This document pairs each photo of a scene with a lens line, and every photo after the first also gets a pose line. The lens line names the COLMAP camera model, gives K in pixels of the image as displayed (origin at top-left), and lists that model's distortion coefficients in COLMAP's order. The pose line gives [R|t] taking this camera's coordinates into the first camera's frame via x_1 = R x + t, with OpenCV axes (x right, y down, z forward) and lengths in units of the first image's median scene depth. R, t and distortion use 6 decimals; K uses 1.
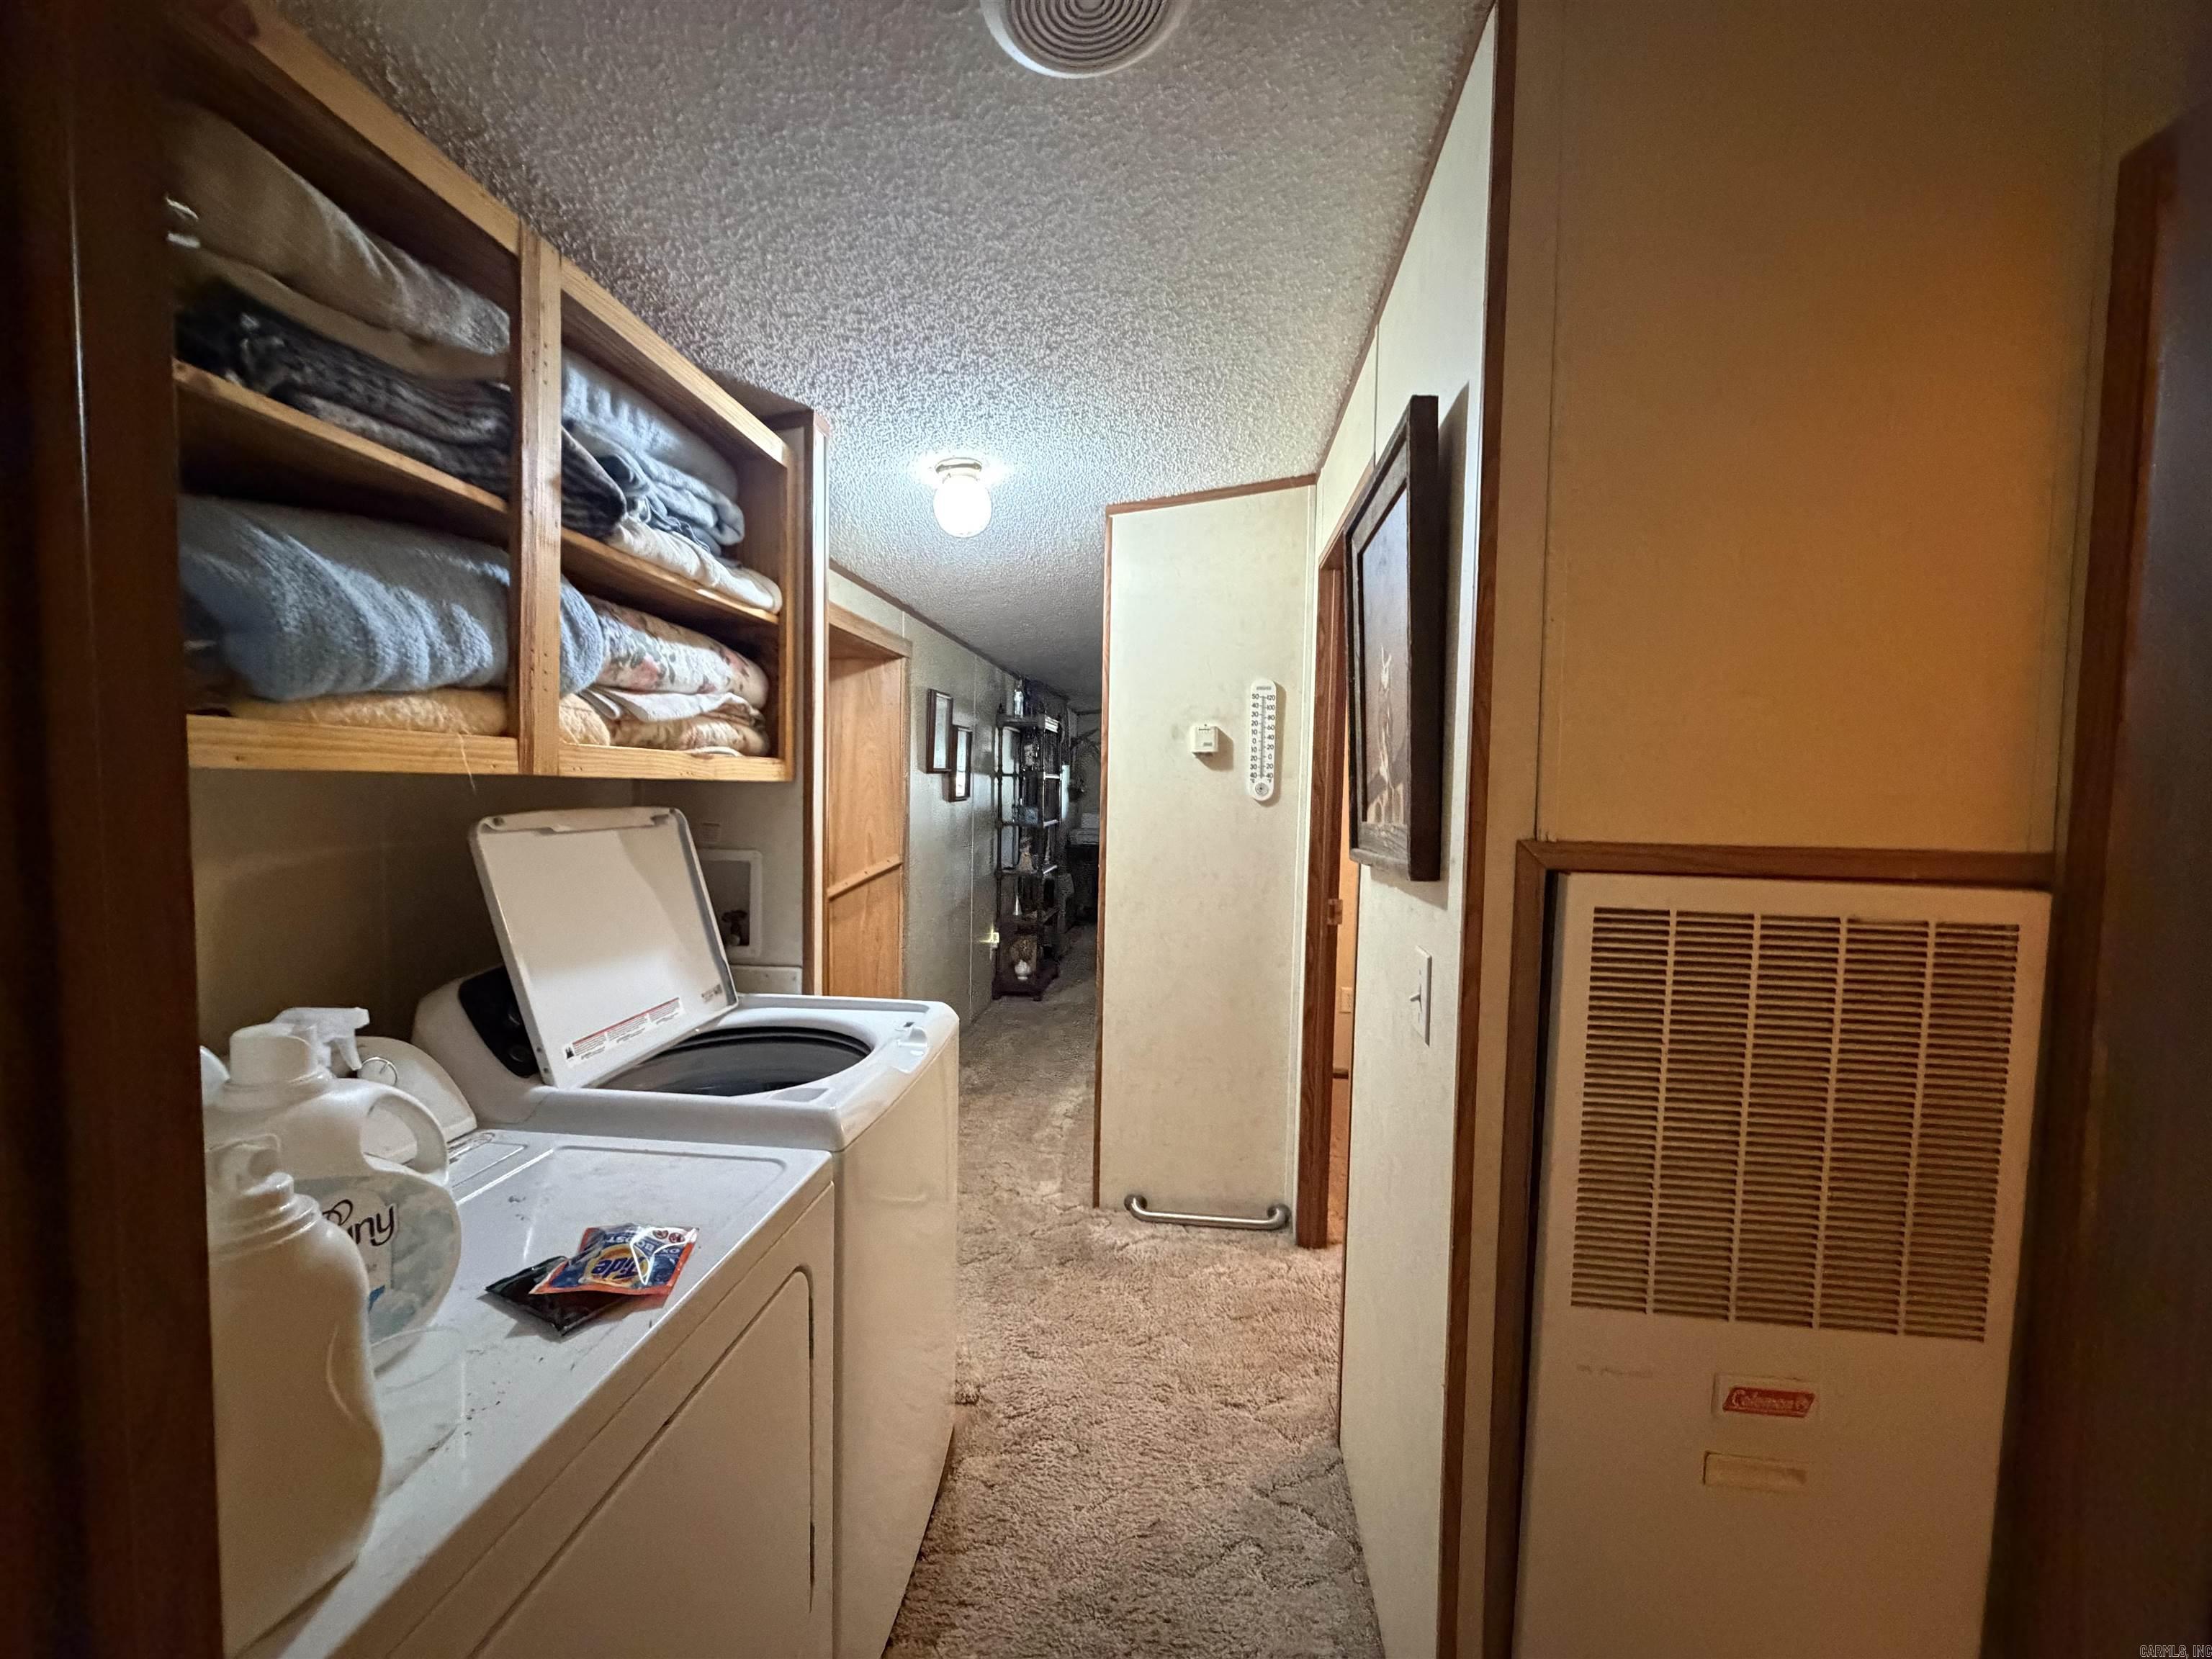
lens RADIAL K [[883.3, 0, 1105.7], [0, 883.3, 829.3], [0, 0, 1]] dist [0.000613, -0.000423]
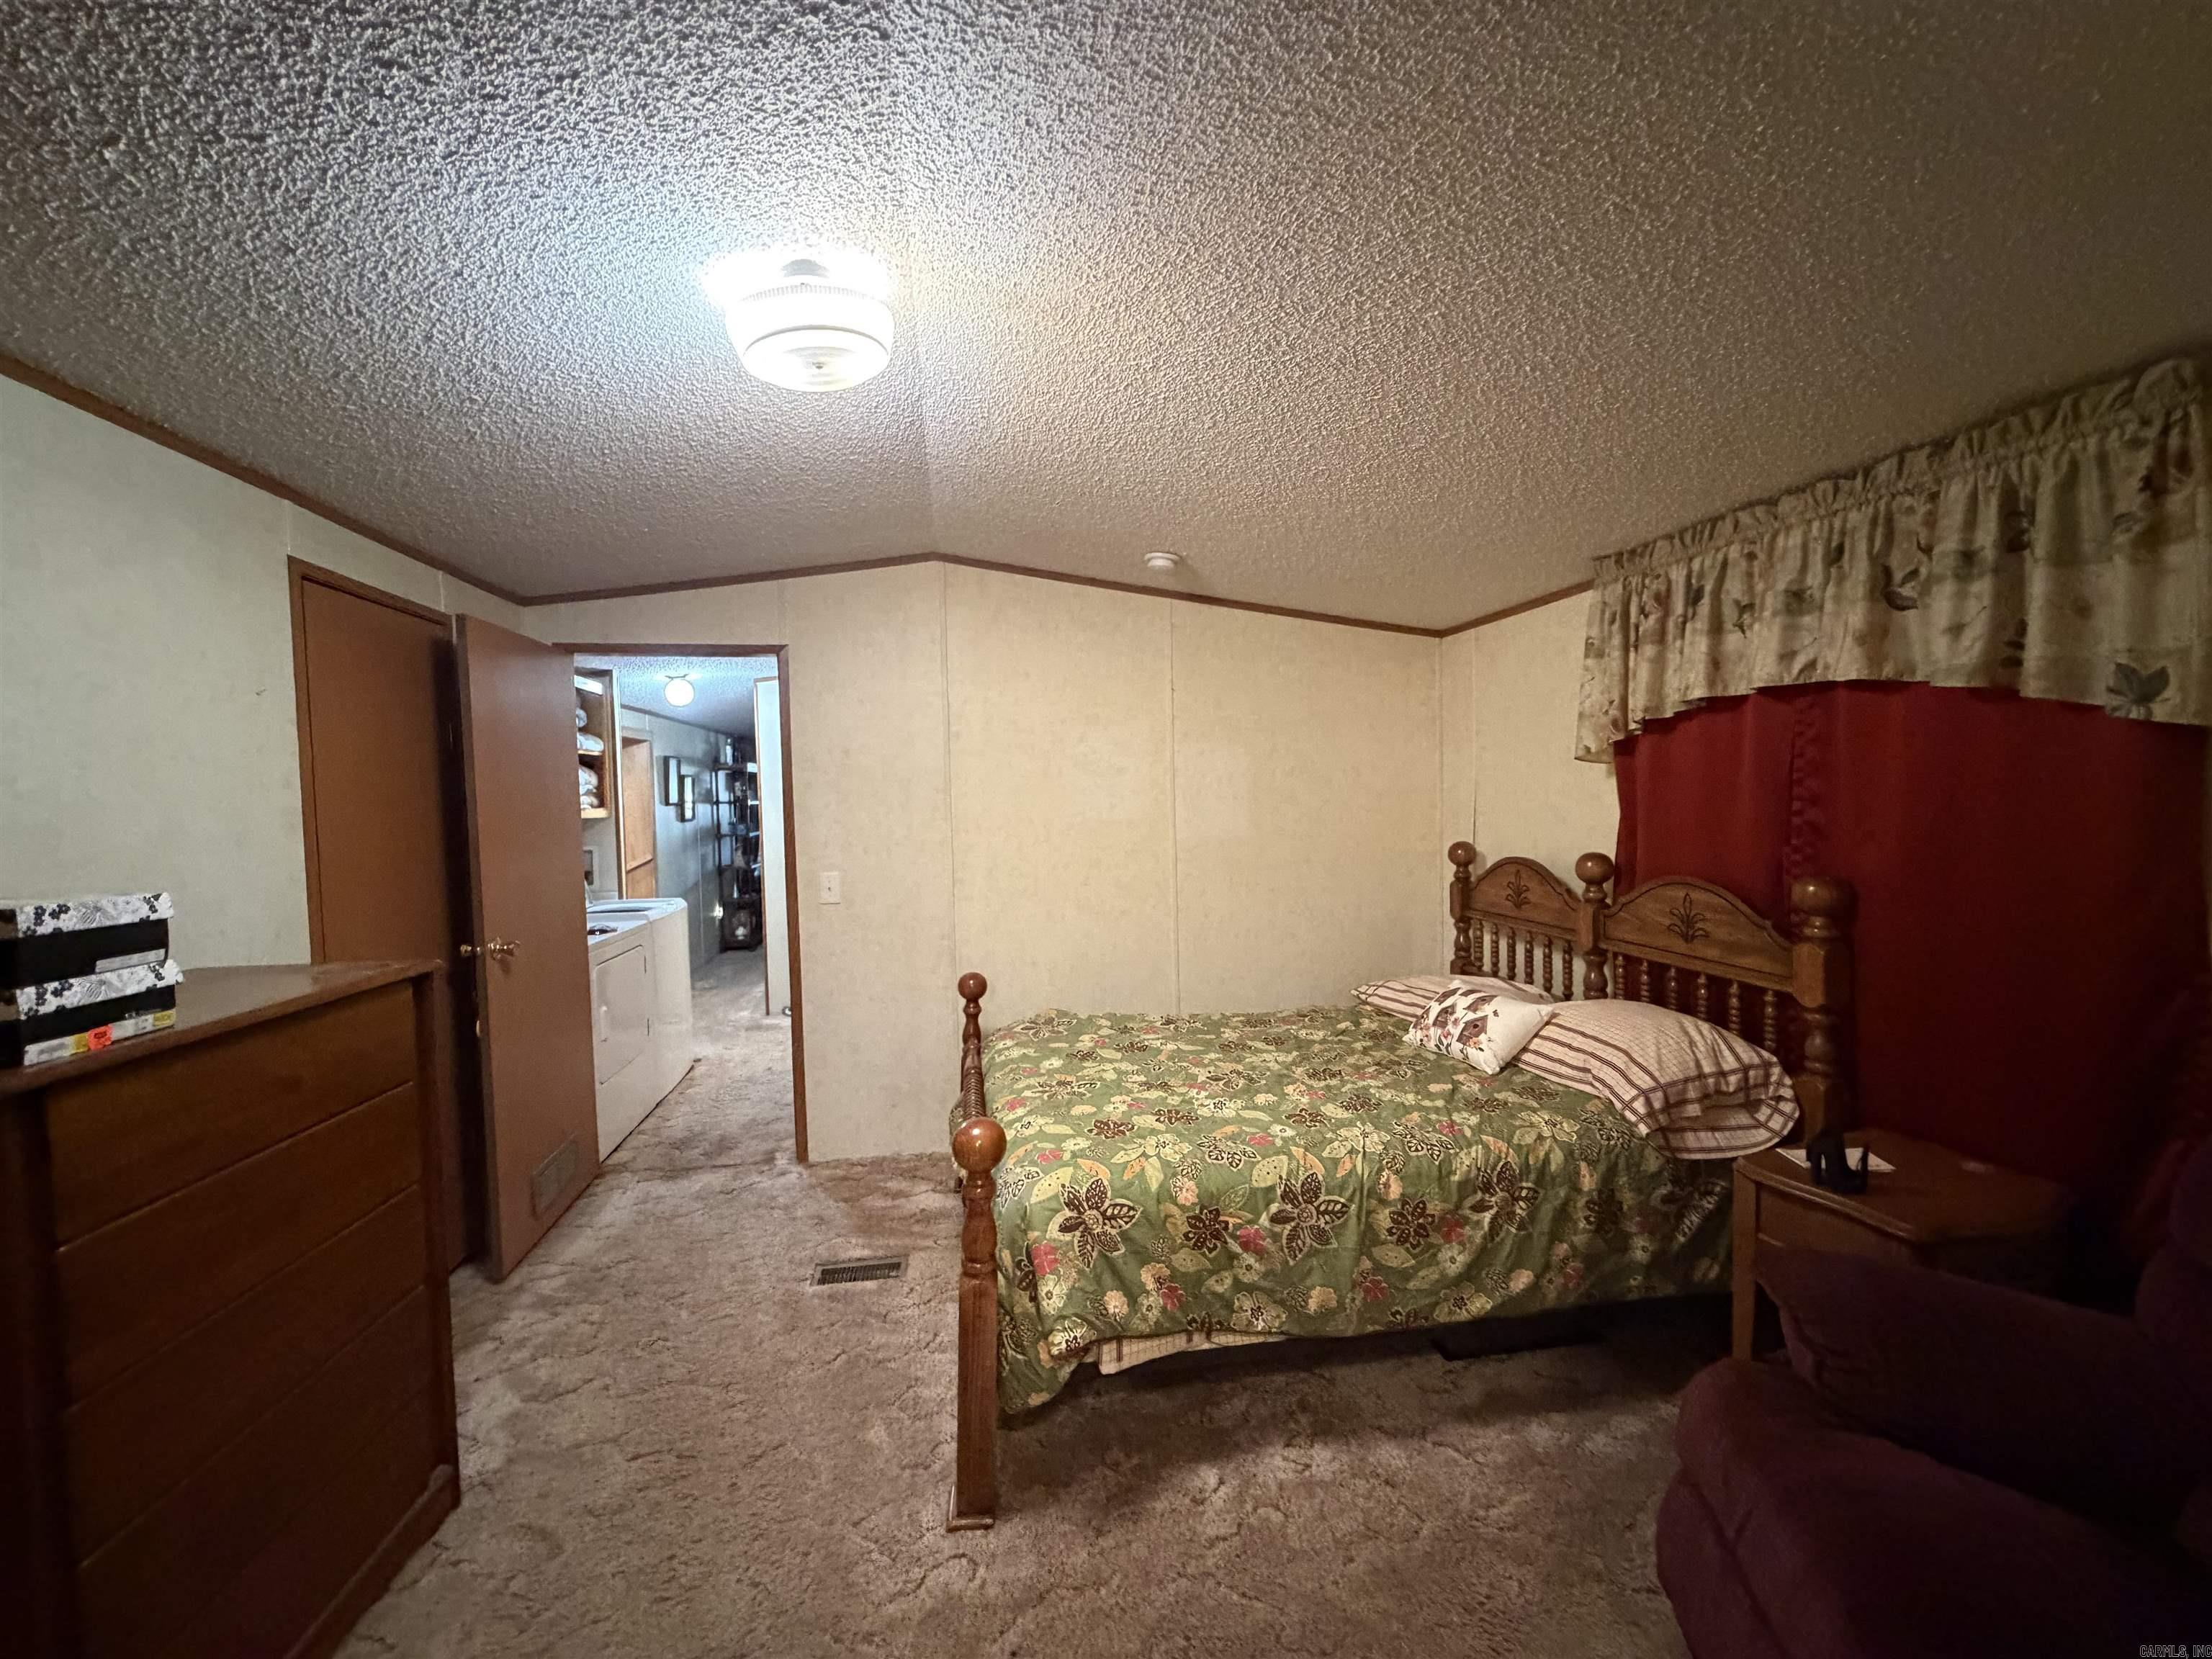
lens RADIAL K [[883.3, 0, 1109.9], [0, 883.3, 833.2], [0, 0, 1]] dist [0.000613, -0.000423]
pose [[0.962066, -0.048602, 0.268451, 0.126262], [0.050127, 0.998742, 0.001175, 0.023210], [-0.268171, 0.012326, 0.963292, -0.677370]]
